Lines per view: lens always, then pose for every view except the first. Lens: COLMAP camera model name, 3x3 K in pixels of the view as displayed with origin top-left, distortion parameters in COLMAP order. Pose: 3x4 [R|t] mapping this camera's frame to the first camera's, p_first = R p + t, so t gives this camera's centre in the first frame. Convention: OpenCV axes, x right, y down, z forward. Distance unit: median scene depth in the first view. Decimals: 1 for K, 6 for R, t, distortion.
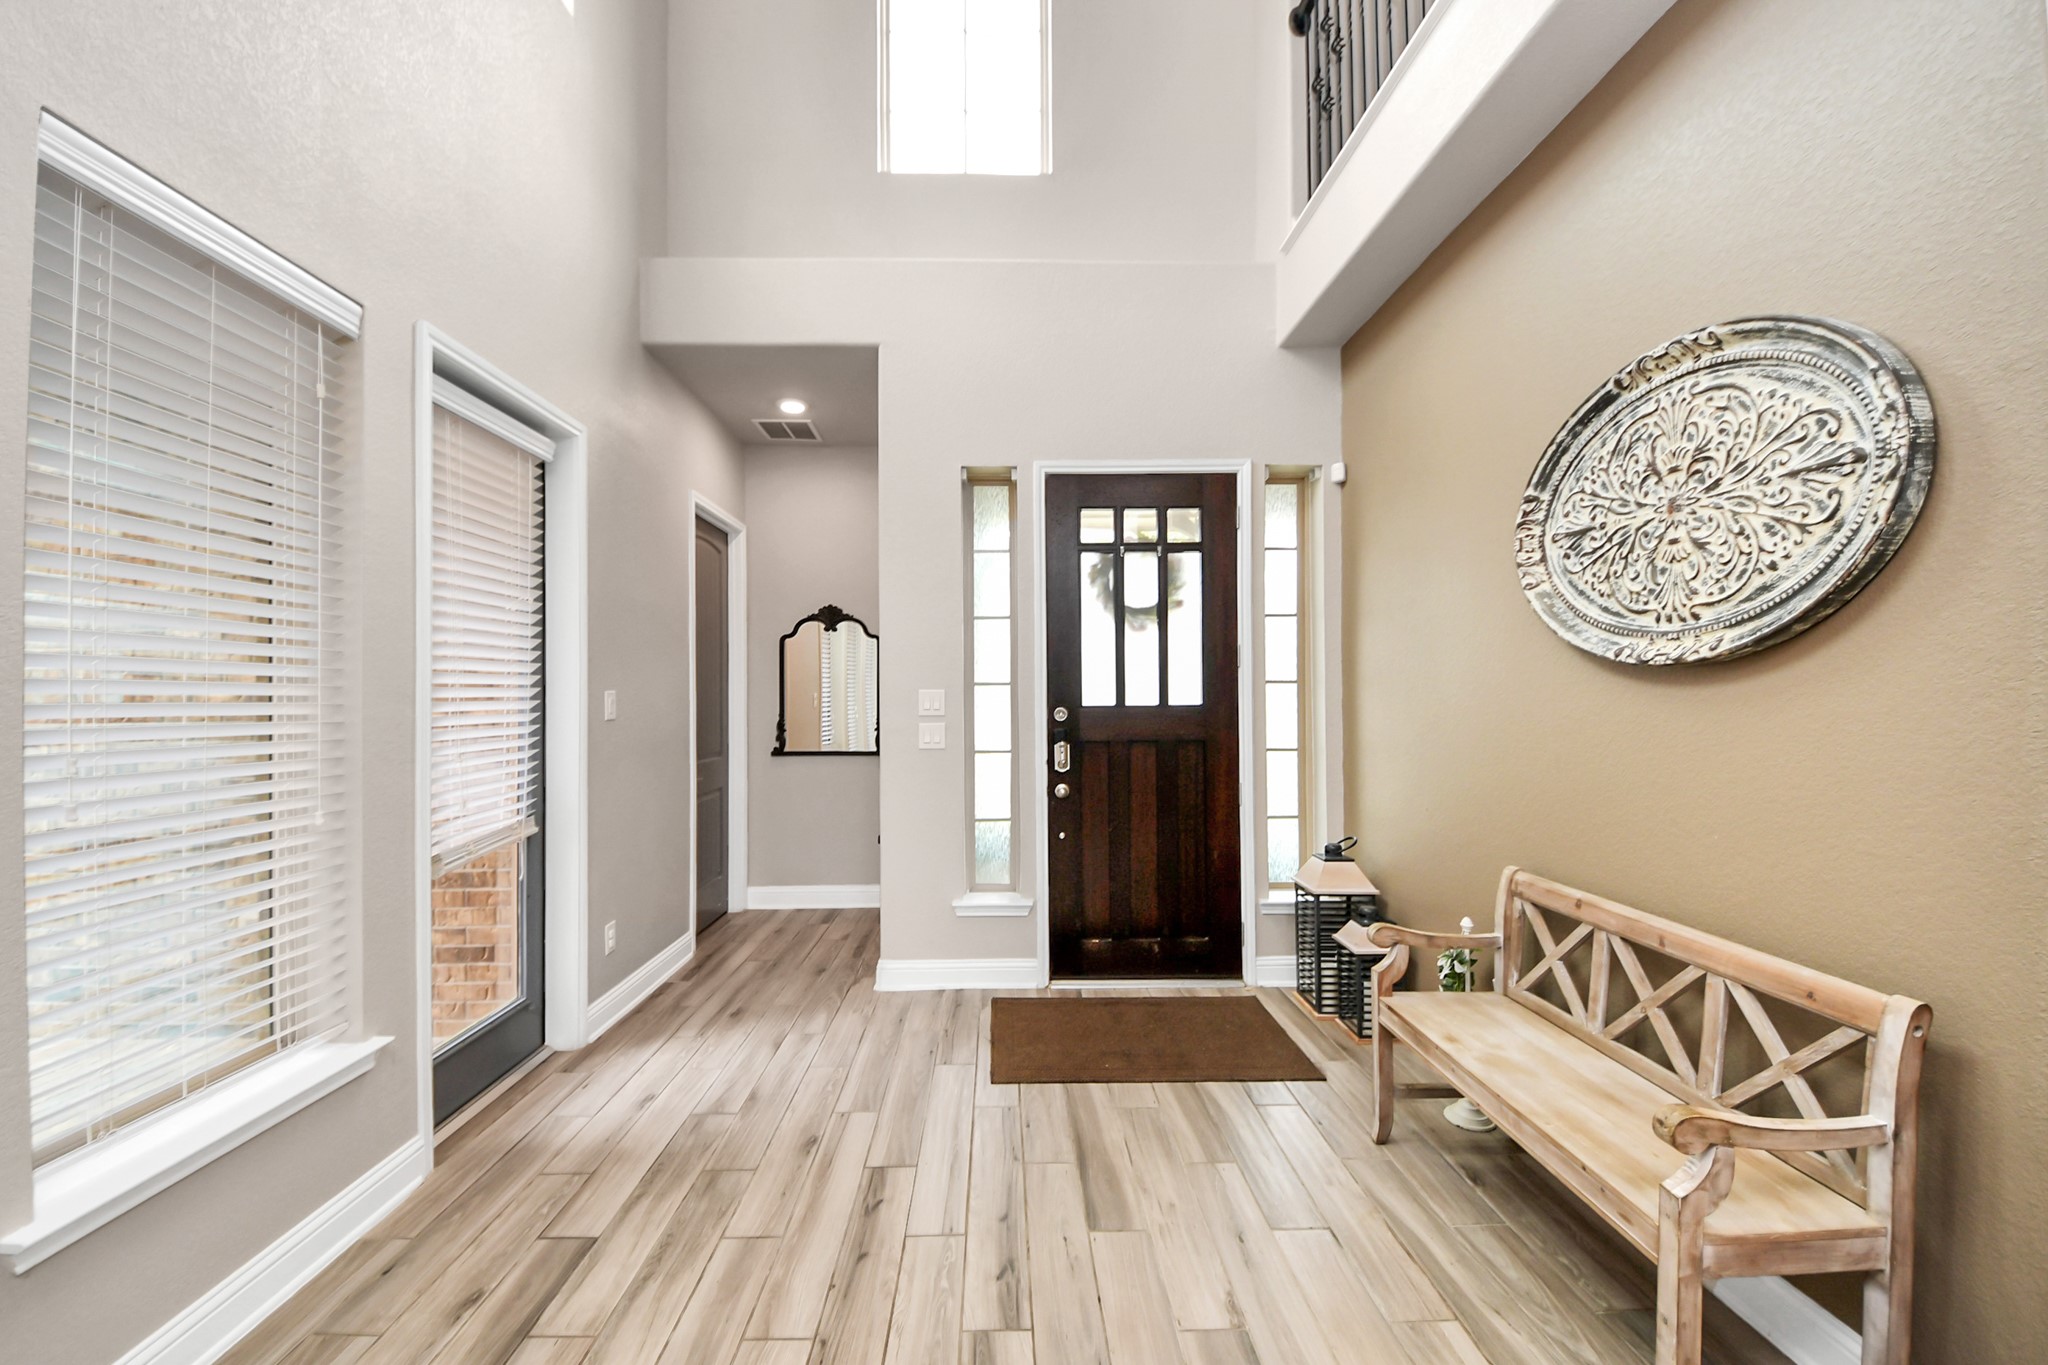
lens RADIAL K [[753.4, 0, 1041.5], [0, 753.4, 693.6], [0, 0, 1]] dist [-0.000611, -0.008094]
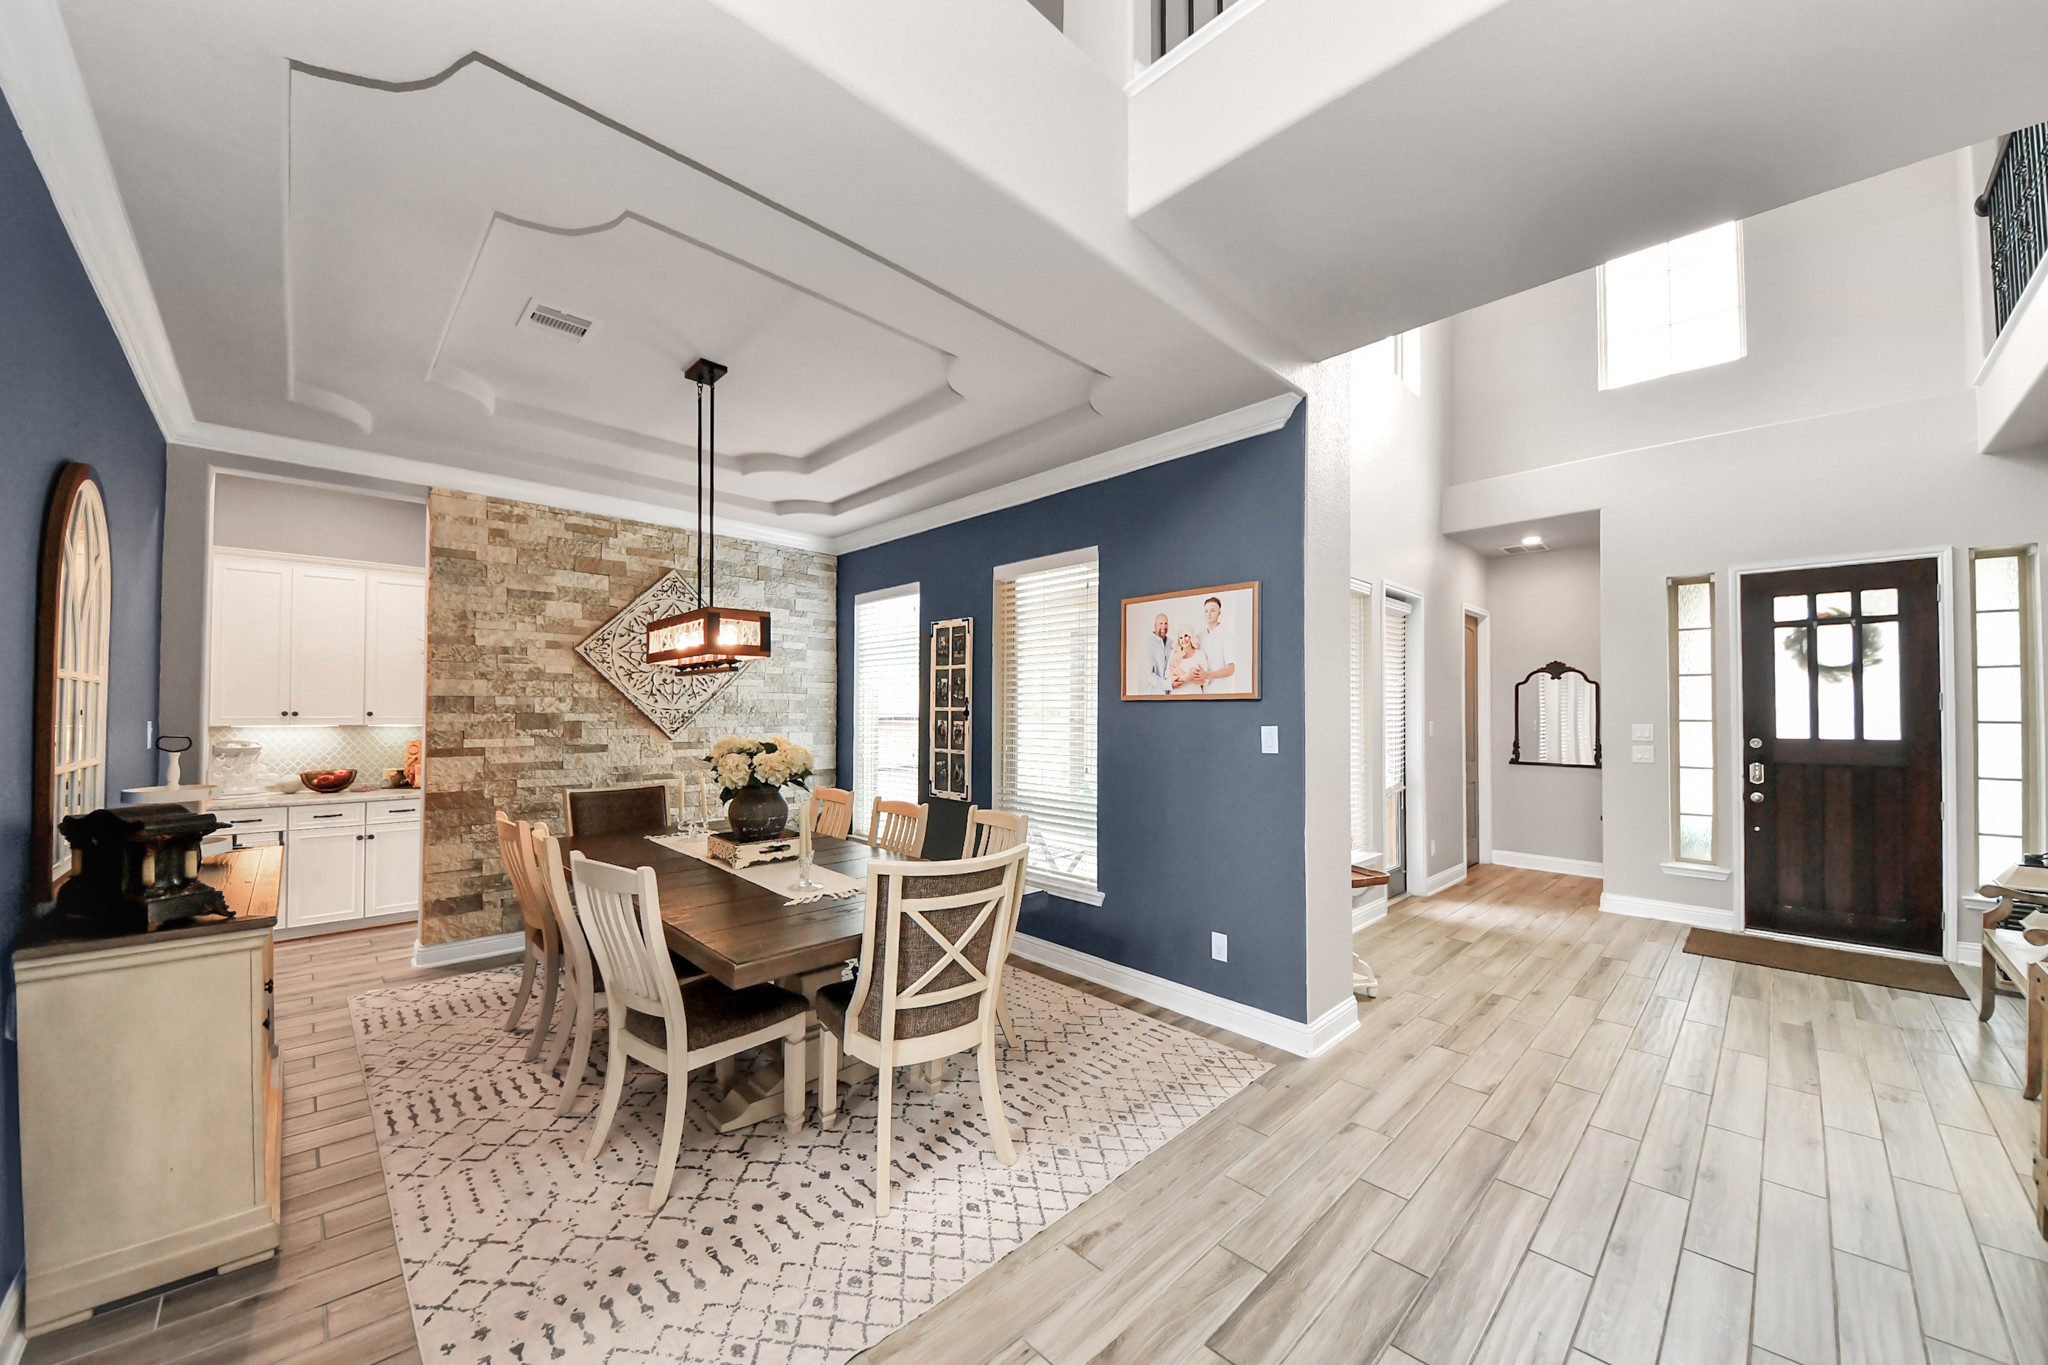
lens RADIAL K [[753.4, 0, 1041.5], [0, 753.4, 693.6], [0, 0, 1]] dist [-0.000611, -0.008094]
pose [[0.673337, -0.006744, -0.739305, 0.161045], [-0.011900, 0.999730, -0.019958, -0.021825], [0.739240, 0.022236, 0.673075, -0.940399]]
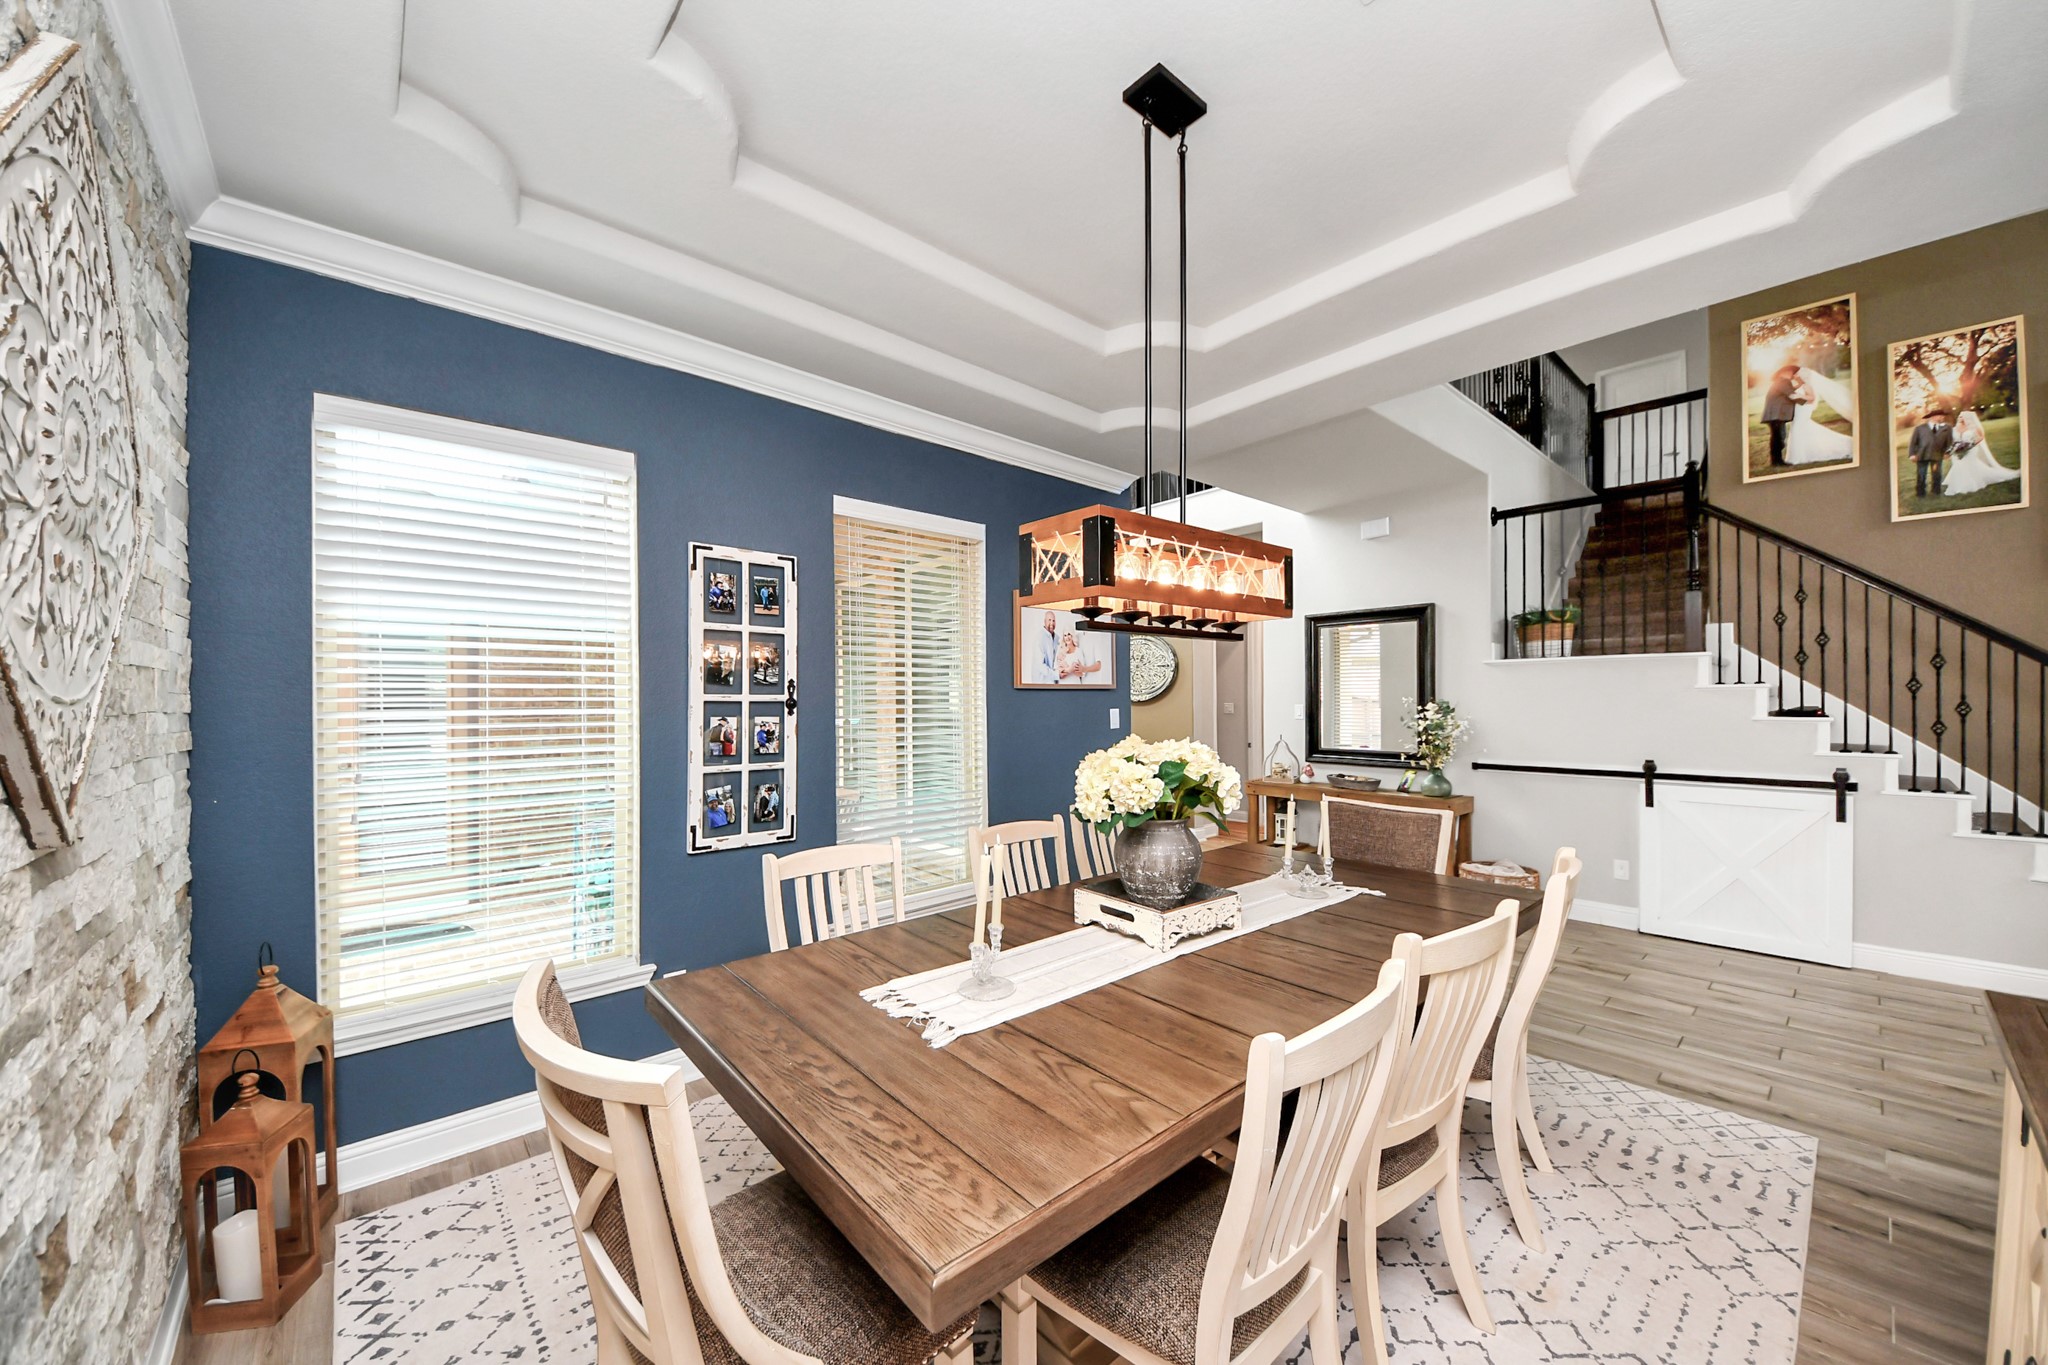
lens RADIAL K [[734.2, 0, 1027.6], [0, 734.2, 695.3], [0, 0, 1]] dist [0.000652, -0.005827]
pose [[0.778428, 0.009246, 0.627666, -1.166456], [-0.002295, 0.999927, -0.011884, -0.013137], [-0.627730, 0.007811, 0.778392, -0.963620]]
